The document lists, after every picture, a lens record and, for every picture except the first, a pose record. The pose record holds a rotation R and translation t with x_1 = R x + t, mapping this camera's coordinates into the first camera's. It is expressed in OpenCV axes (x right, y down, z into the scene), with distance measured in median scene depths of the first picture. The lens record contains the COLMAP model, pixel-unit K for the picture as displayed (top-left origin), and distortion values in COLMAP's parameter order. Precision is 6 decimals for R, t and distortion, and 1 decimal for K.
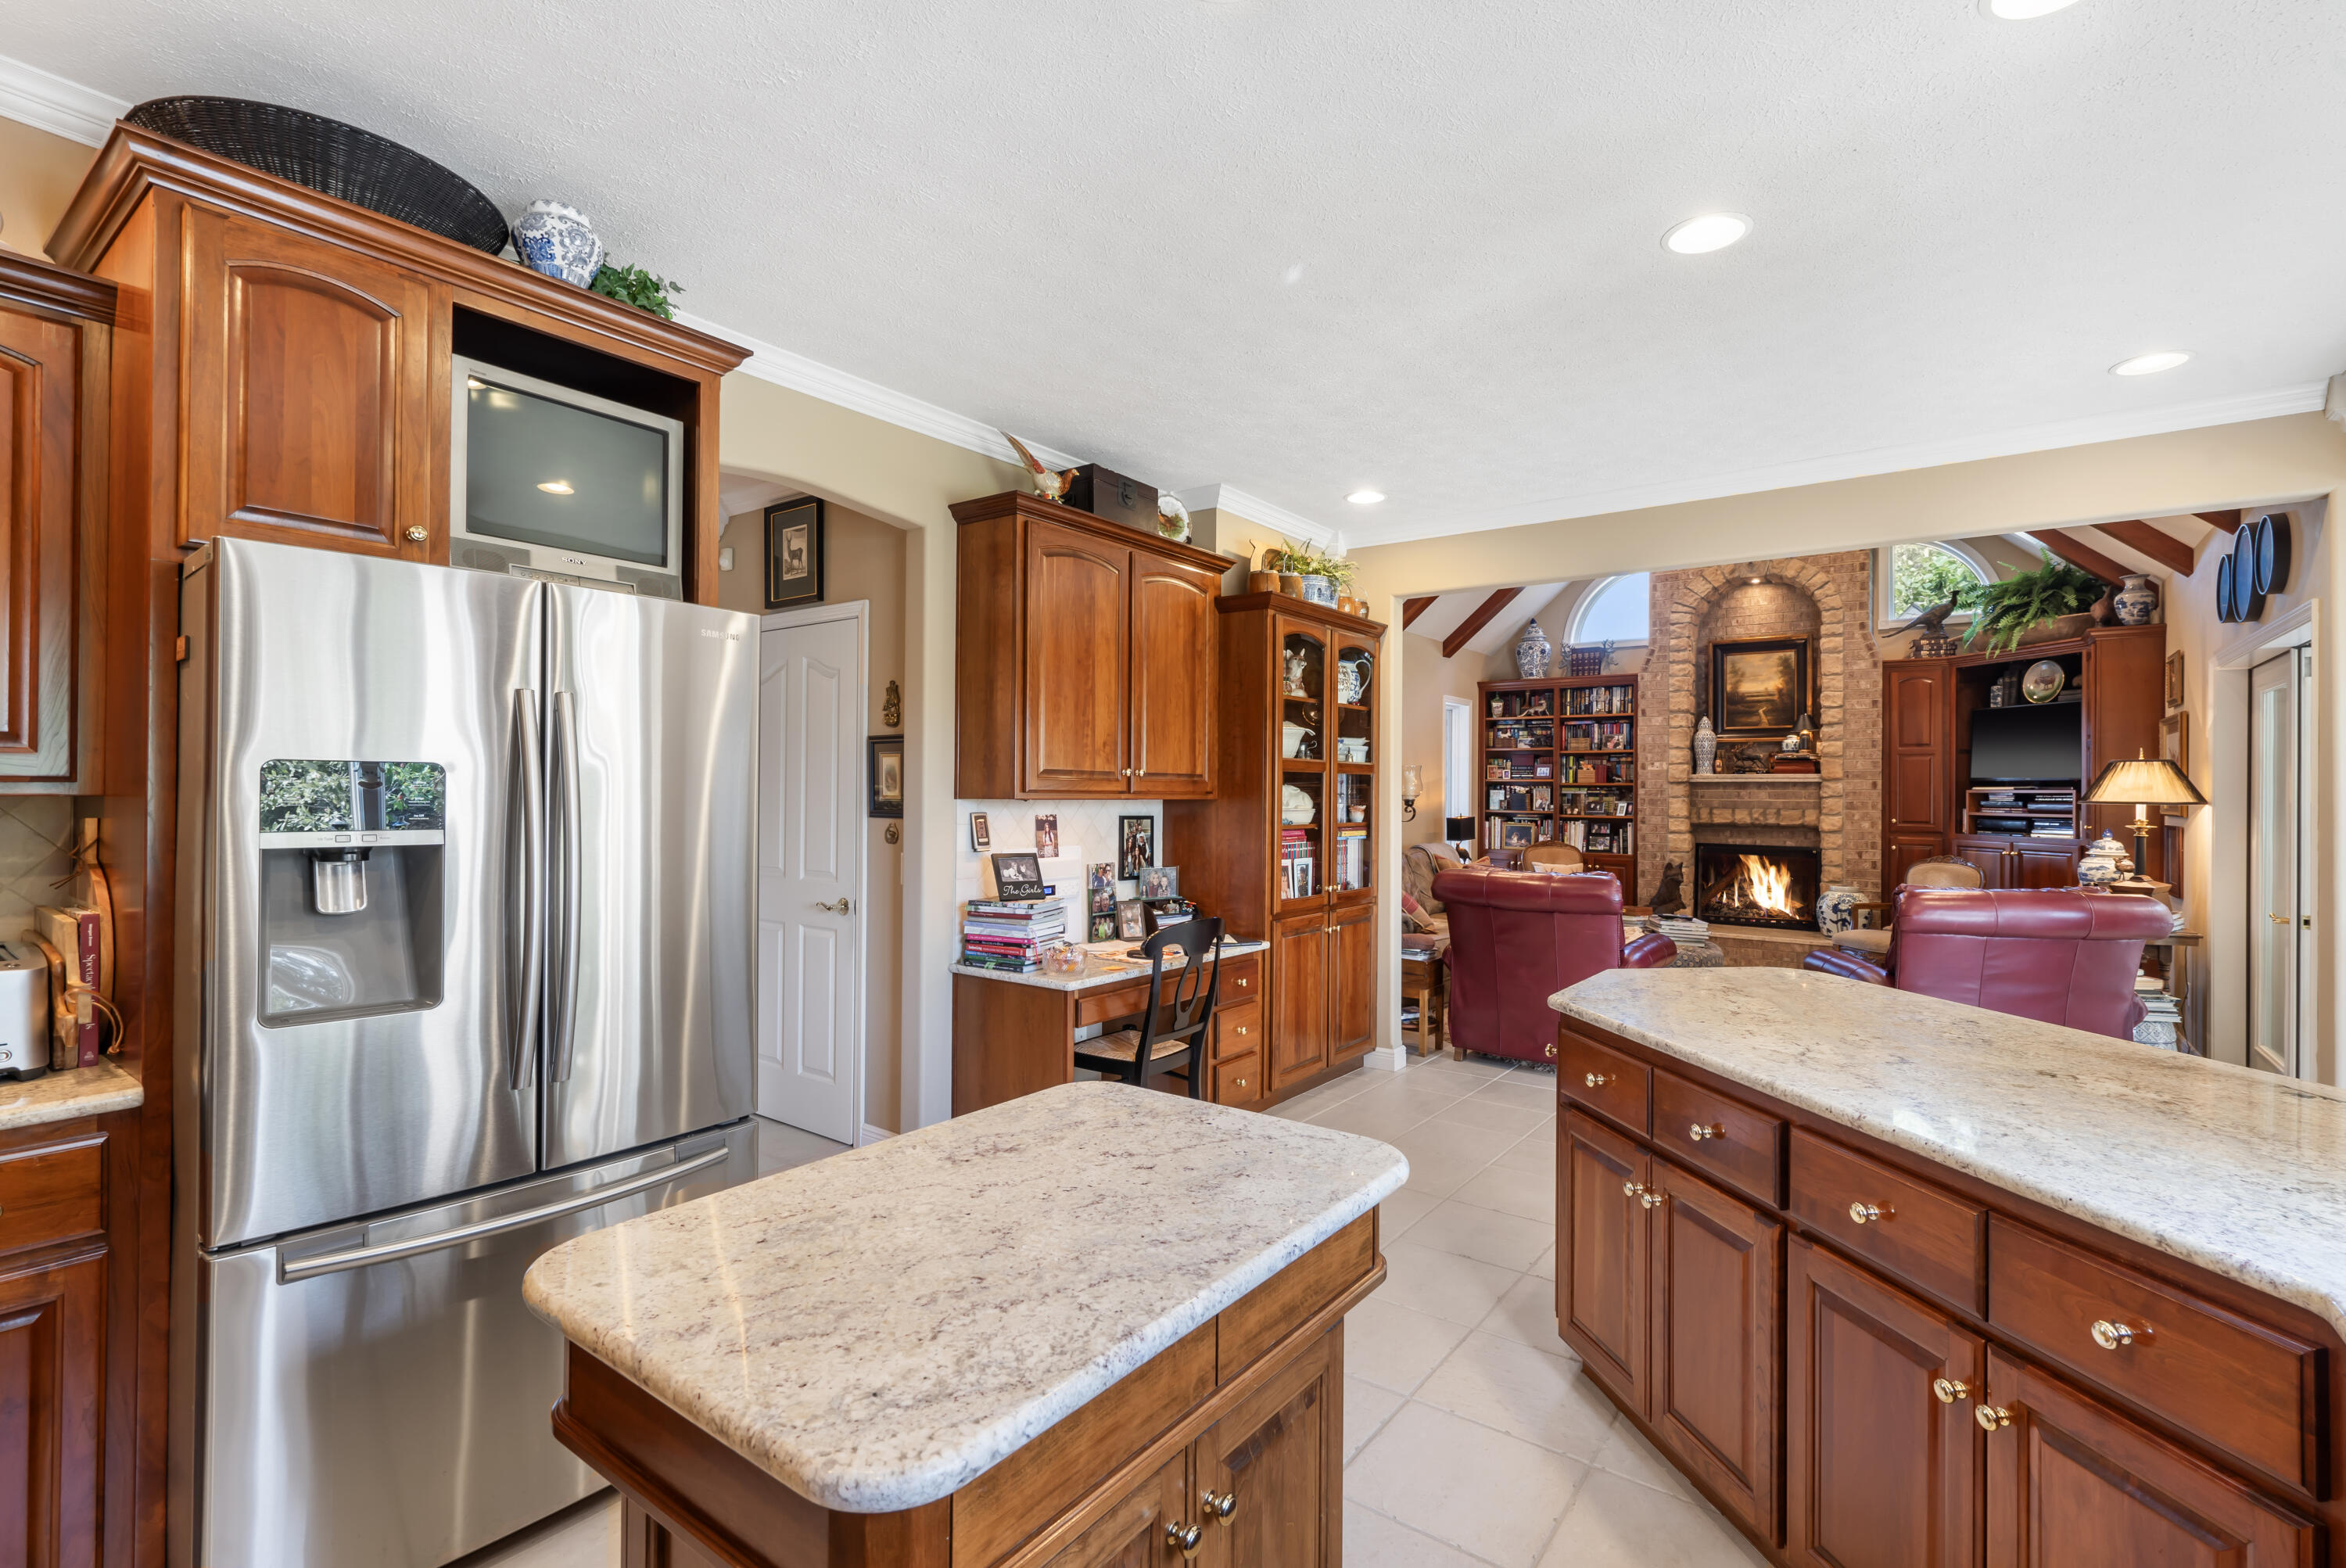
lens RADIAL K [[1072.2, 0, 1160.6], [0, 1072.2, 779.1], [0, 0, 1]] dist [-0.000260, -0.001013]
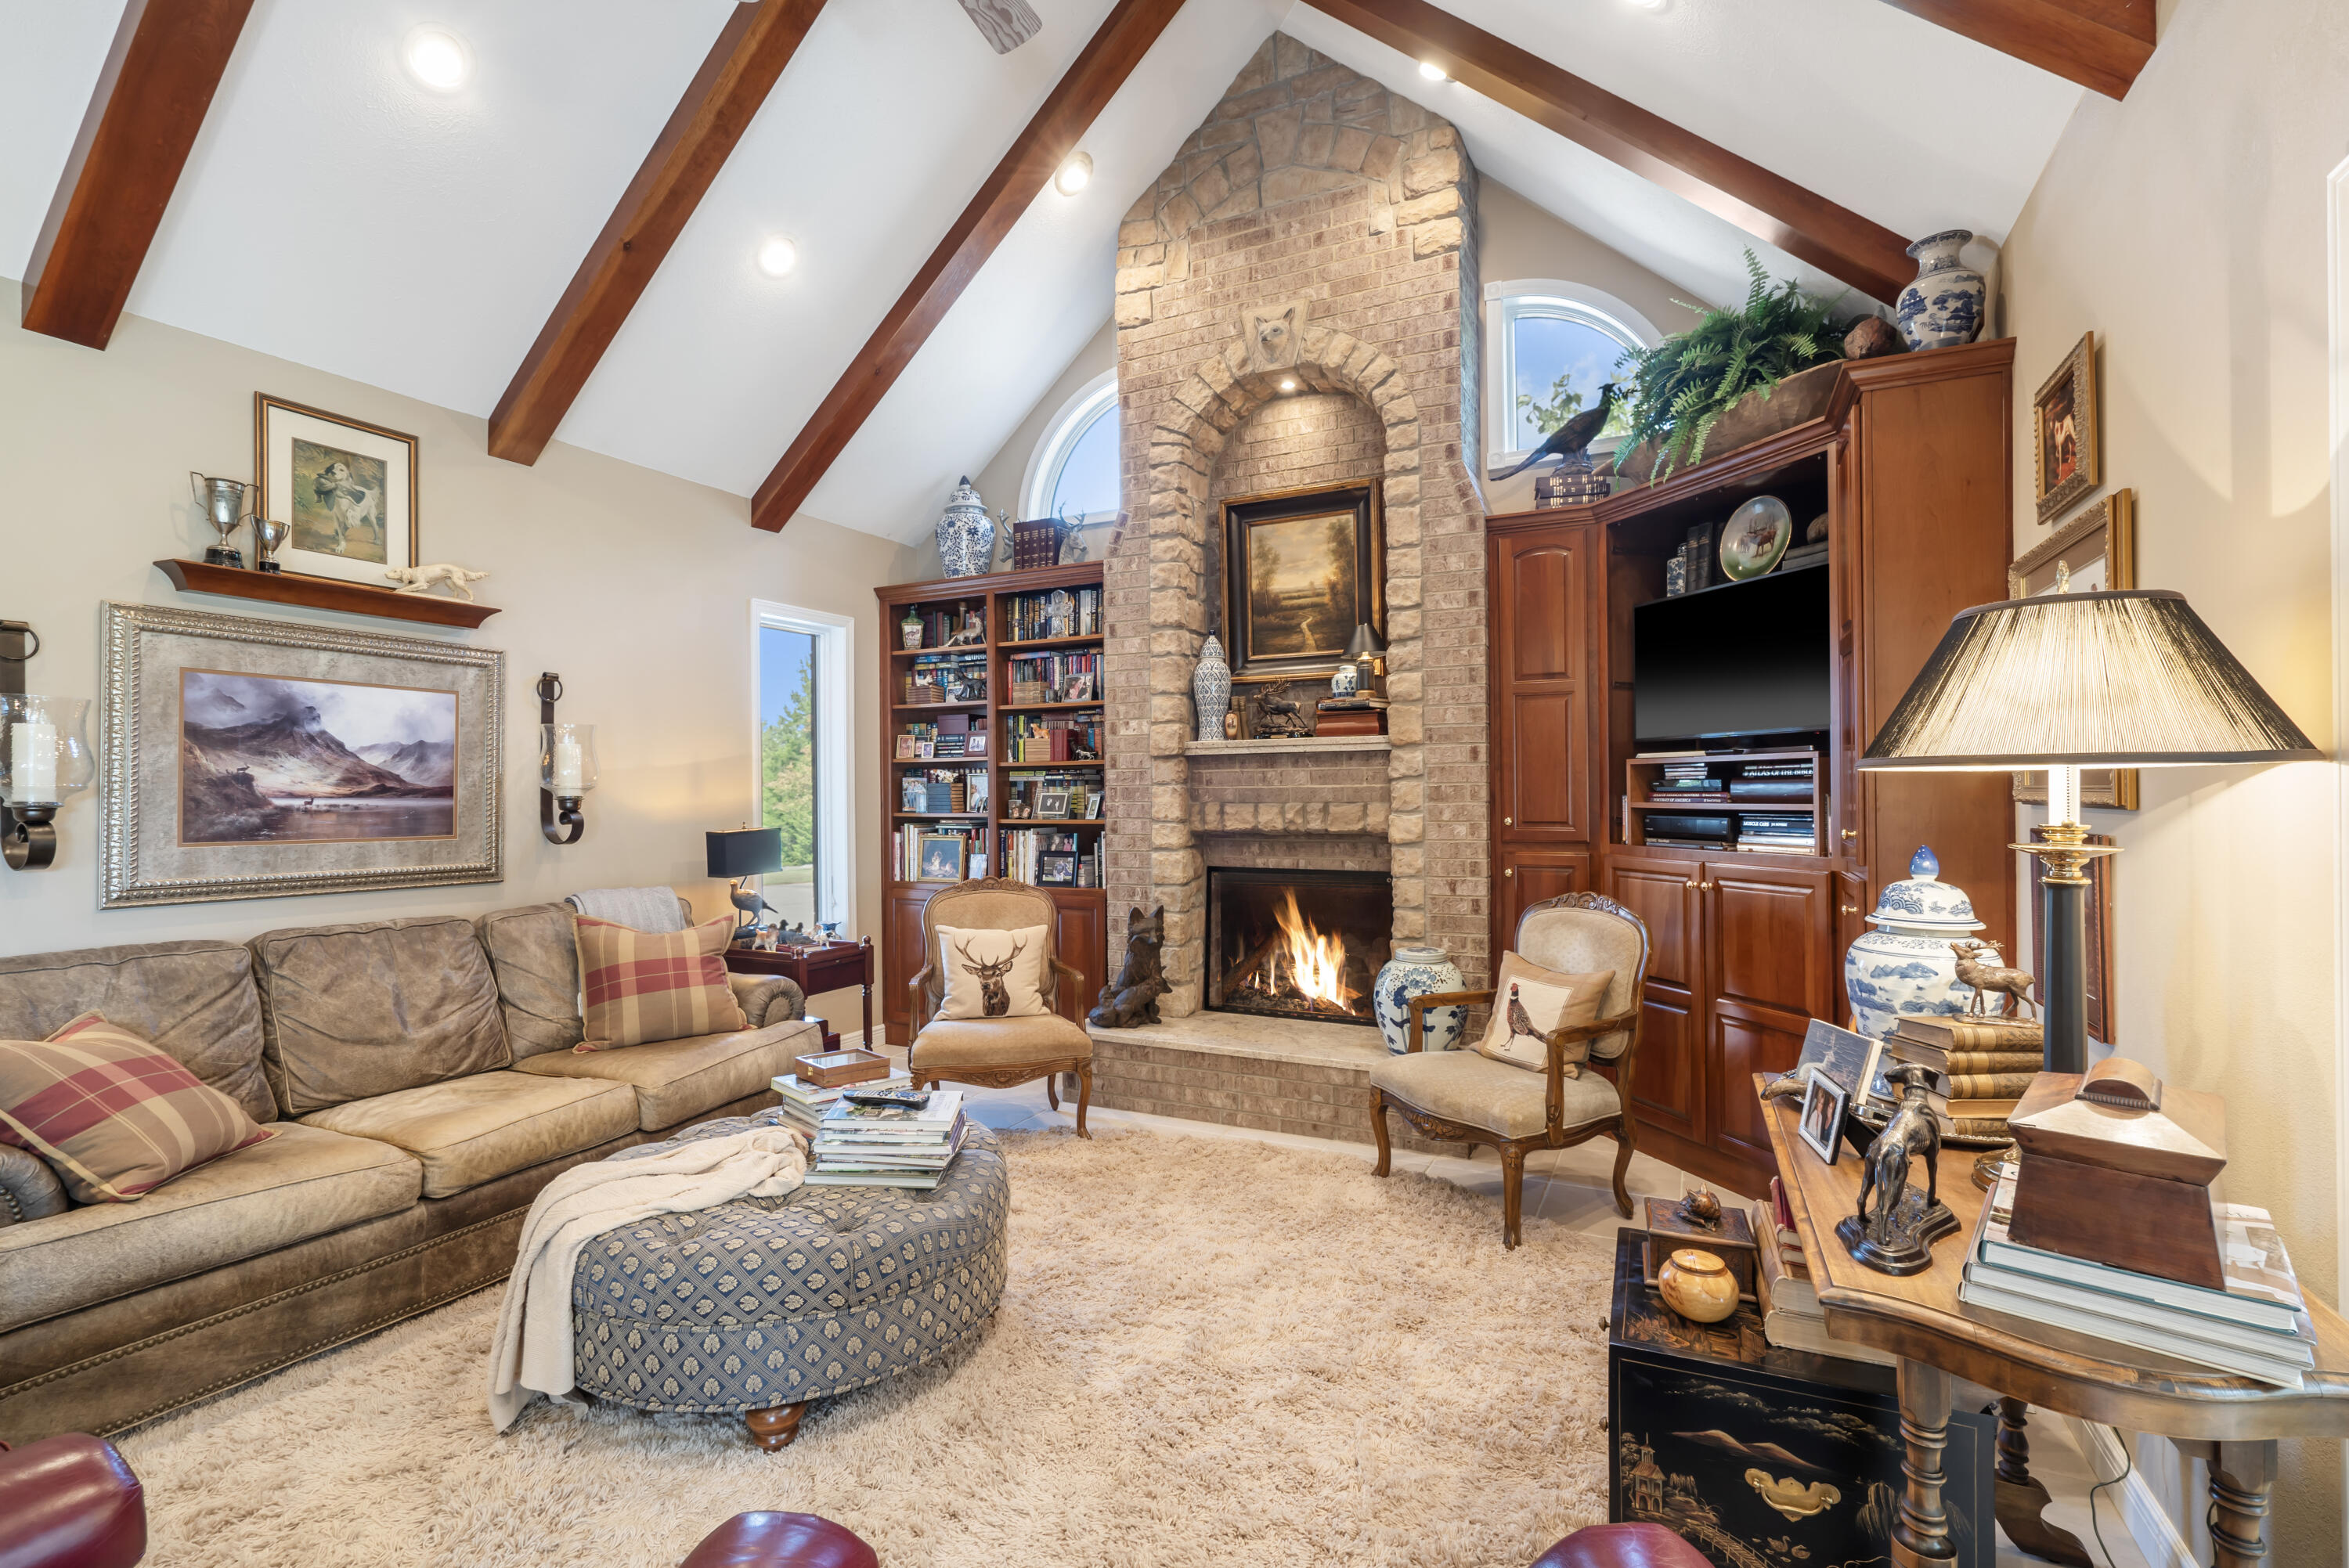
lens RADIAL K [[1073.5, 0, 1162.6], [0, 1073.5, 781.5], [0, 0, 1]] dist [-0.000260, -0.001013]
pose [[0.984747, -0.015273, 0.173320, 0.422370], [0.014932, 0.999883, 0.003270, 0.015161], [-0.173350, -0.000632, 0.984860, 0.506564]]
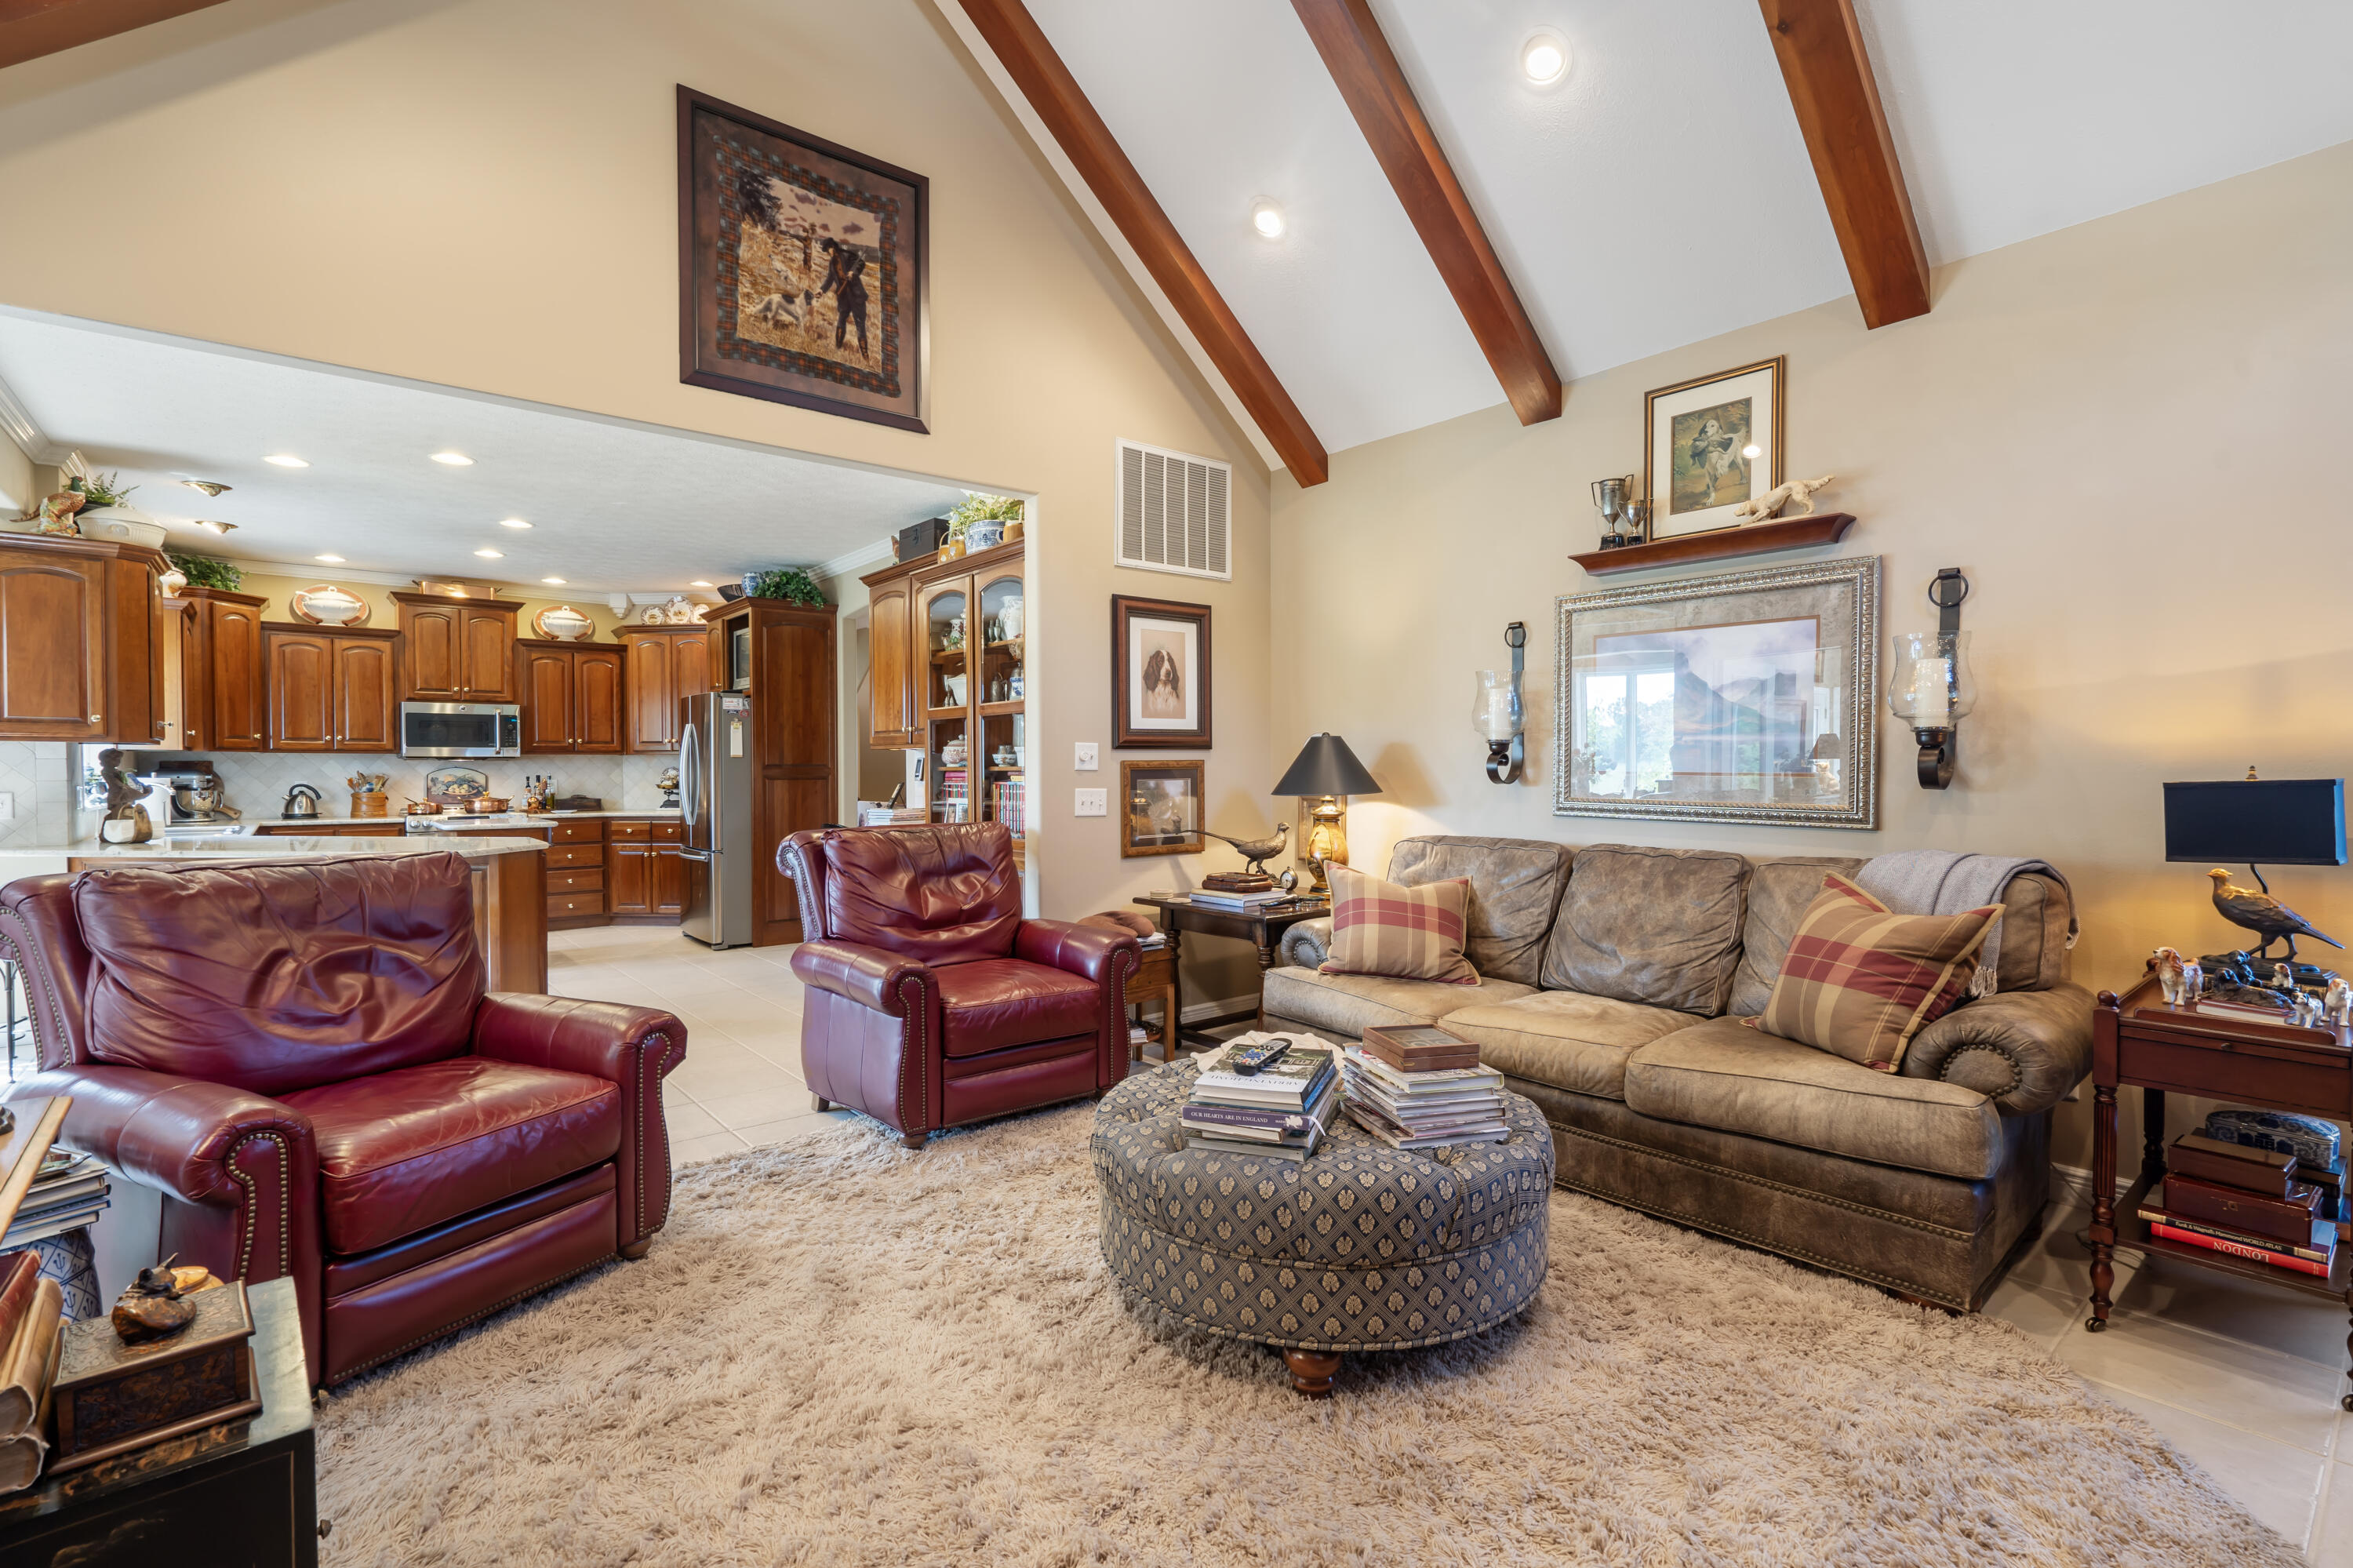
lens RADIAL K [[1075.4, 0, 1183.0], [0, 1075.4, 780.3], [0, 0, 1]] dist [-0.000260, -0.001013]
pose [[-0.231120, 0.002459, -0.972922, 0.671936], [0.011730, 0.999931, -0.000259, 0.035306], [0.972854, -0.011472, -0.231133, 0.869340]]
